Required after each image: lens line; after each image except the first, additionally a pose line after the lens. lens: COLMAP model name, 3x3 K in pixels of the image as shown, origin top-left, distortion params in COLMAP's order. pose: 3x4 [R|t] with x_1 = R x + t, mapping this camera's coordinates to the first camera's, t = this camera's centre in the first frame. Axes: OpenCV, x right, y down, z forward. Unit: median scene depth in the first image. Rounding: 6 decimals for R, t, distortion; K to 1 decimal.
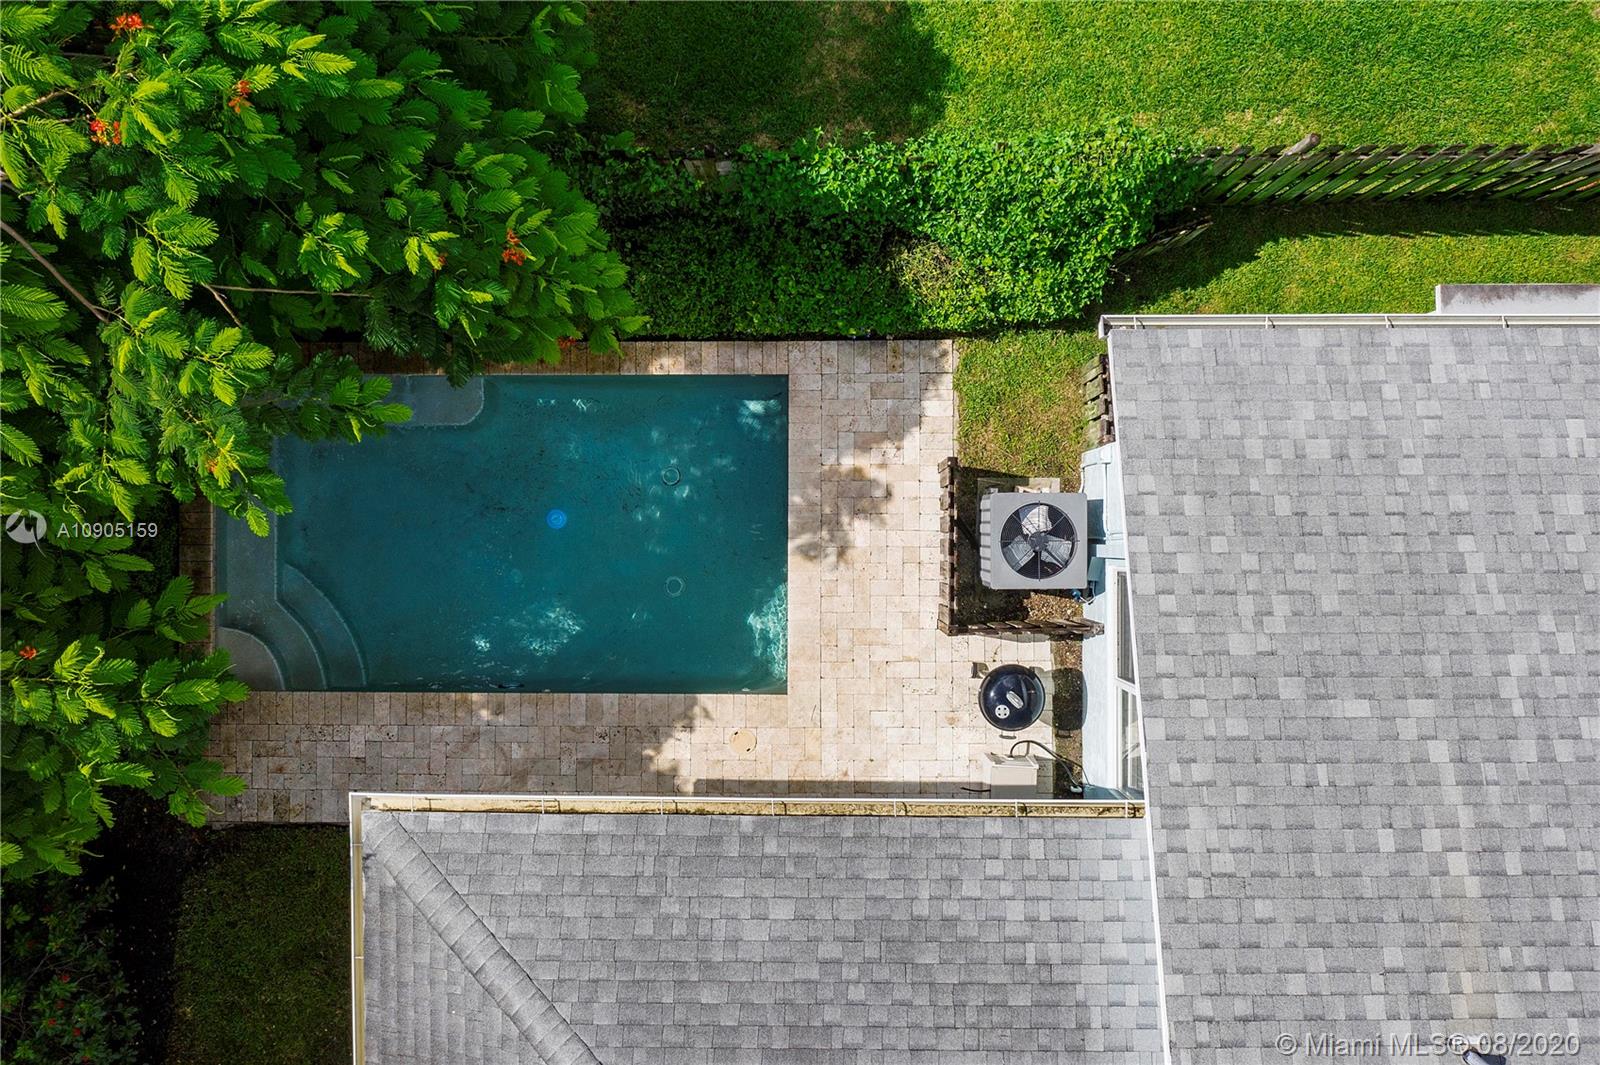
lens RADIAL K [[1245.4, 0, 797.7], [0, 1245.4, 535.0], [0, 0, 1]] dist [-0.019638, 0.005319]
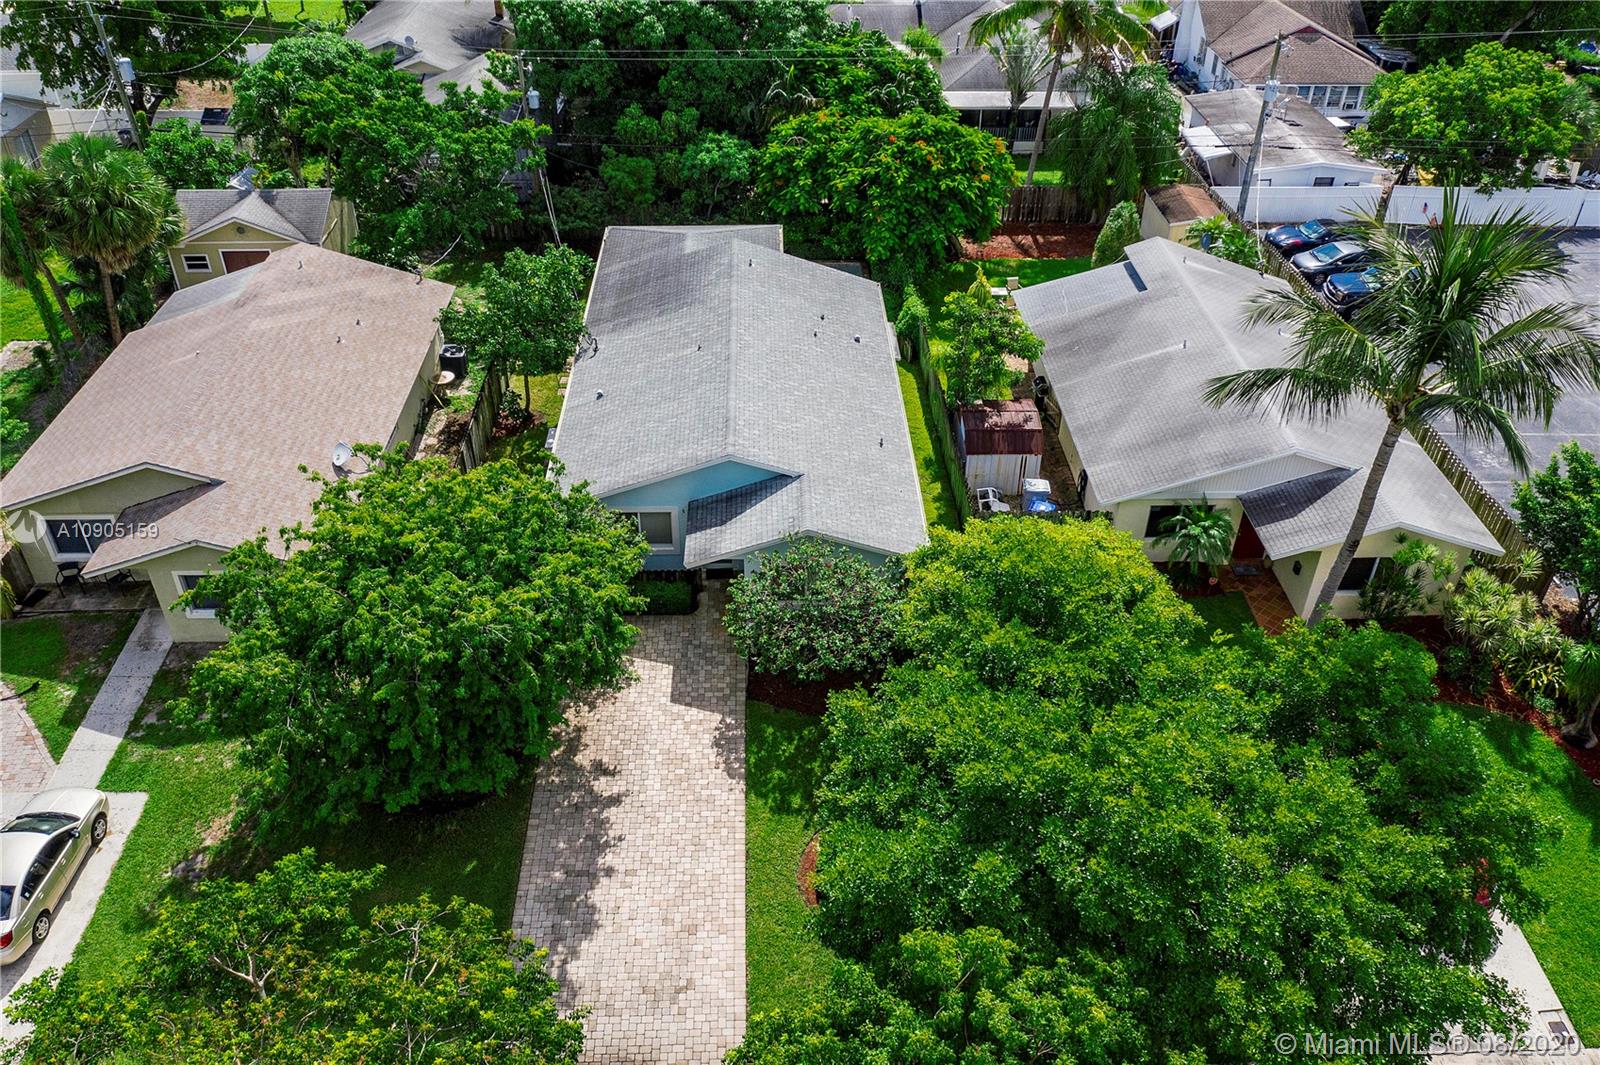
lens RADIAL K [[1245.4, 0, 798.3], [0, 1245.4, 532.5], [0, 0, 1]] dist [-0.019638, 0.005319]
pose [[0.031876, 0.599116, -0.800028, 5.516534], [-0.999449, 0.011712, -0.031051, 0.364397], [-0.009233, 0.800577, 0.599159, -1.378321]]
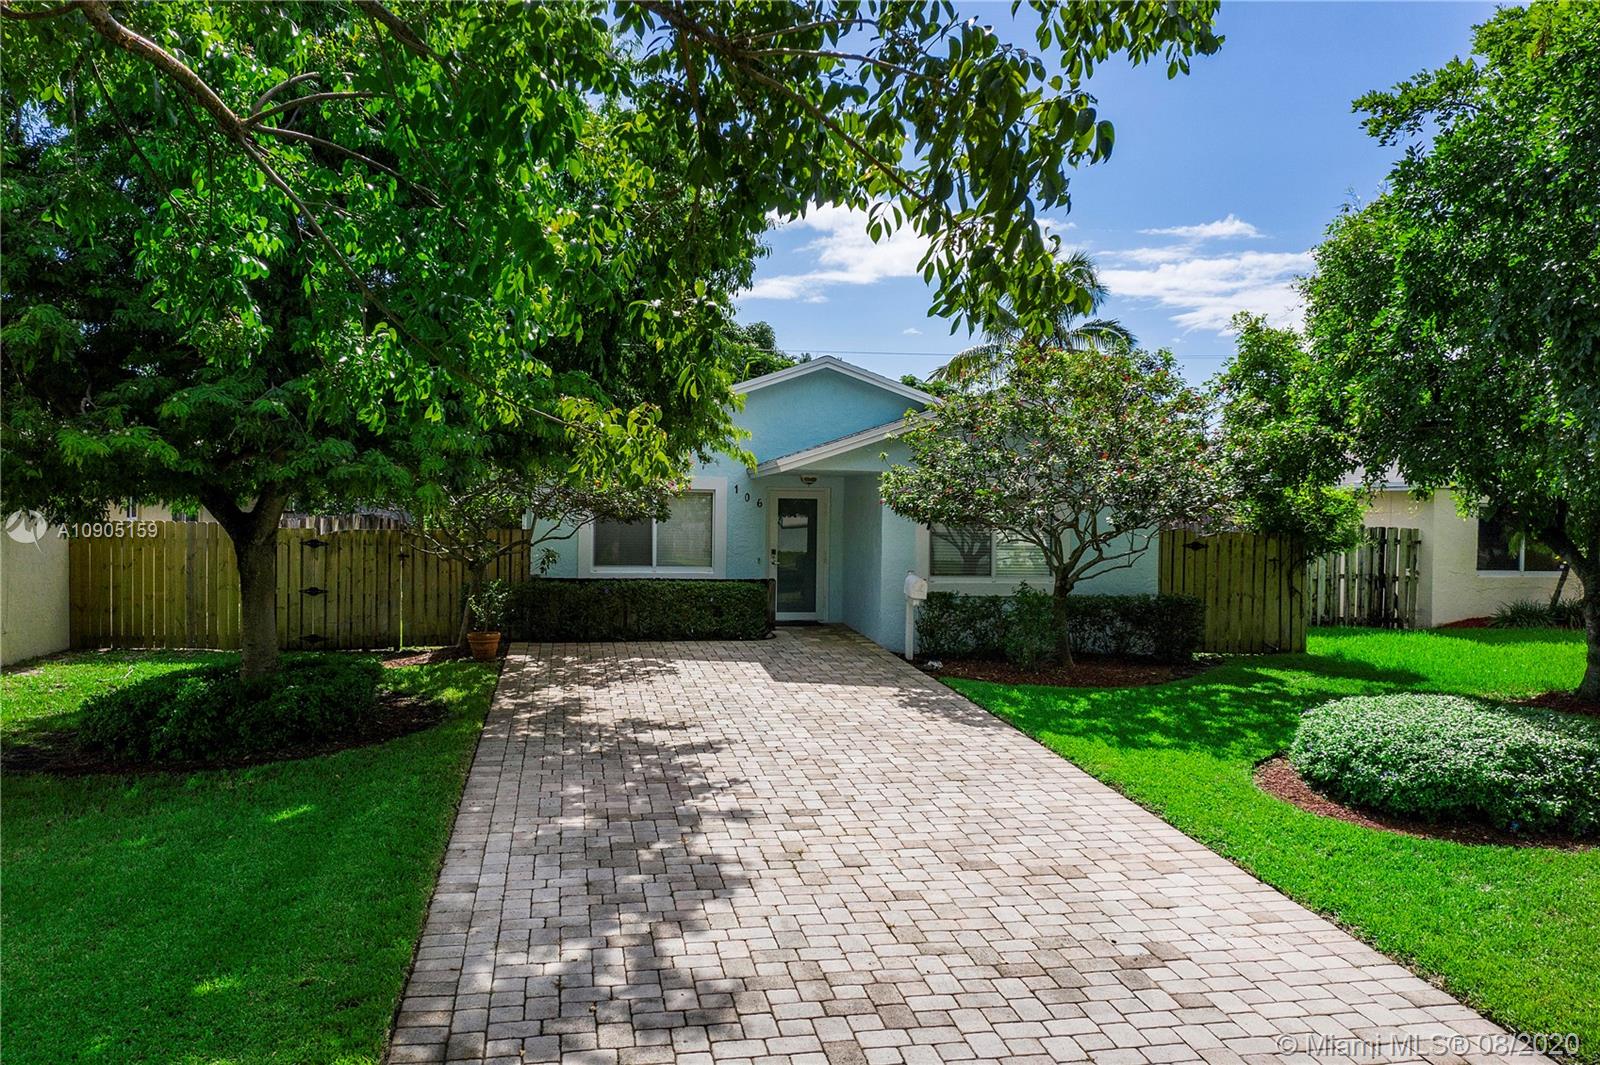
lens RADIAL K [[1245.4, 0, 801.6], [0, 1245.4, 533.6], [0, 0, 1]] dist [-0.019638, 0.005319]
pose [[0.184980, 0.023188, -0.982469, 4.432743], [-0.982612, -0.011919, -0.185288, 0.934116], [-0.016006, 0.999660, 0.020580, 1.117719]]
